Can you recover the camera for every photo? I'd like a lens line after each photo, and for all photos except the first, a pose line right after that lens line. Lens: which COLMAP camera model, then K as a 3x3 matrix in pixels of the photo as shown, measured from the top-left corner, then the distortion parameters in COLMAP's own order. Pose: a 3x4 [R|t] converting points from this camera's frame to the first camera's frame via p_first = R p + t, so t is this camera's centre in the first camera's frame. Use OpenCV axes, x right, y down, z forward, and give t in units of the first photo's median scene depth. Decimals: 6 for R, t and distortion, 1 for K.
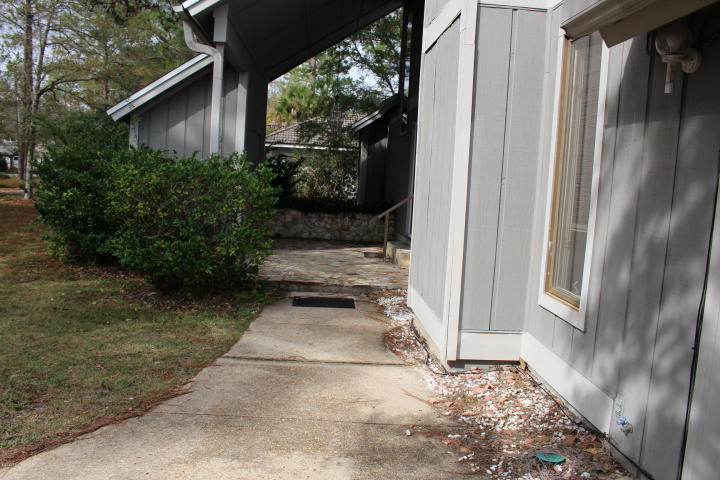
lens RADIAL K [[600.2, 0, 361.1], [0, 600.2, 239.9], [0, 0, 1]] dist [-0.126843, 0.076211]
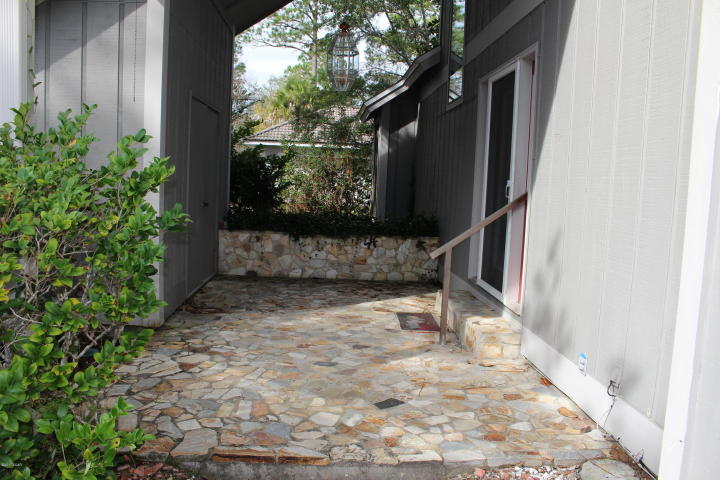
lens RADIAL K [[600.2, 0, 358.6], [0, 600.2, 241.1], [0, 0, 1]] dist [-0.126843, 0.076211]
pose [[0.999815, -0.014030, -0.013146, -0.017124], [0.013979, 0.999895, -0.003938, -0.033779], [0.013200, 0.003753, 0.999906, 0.341081]]
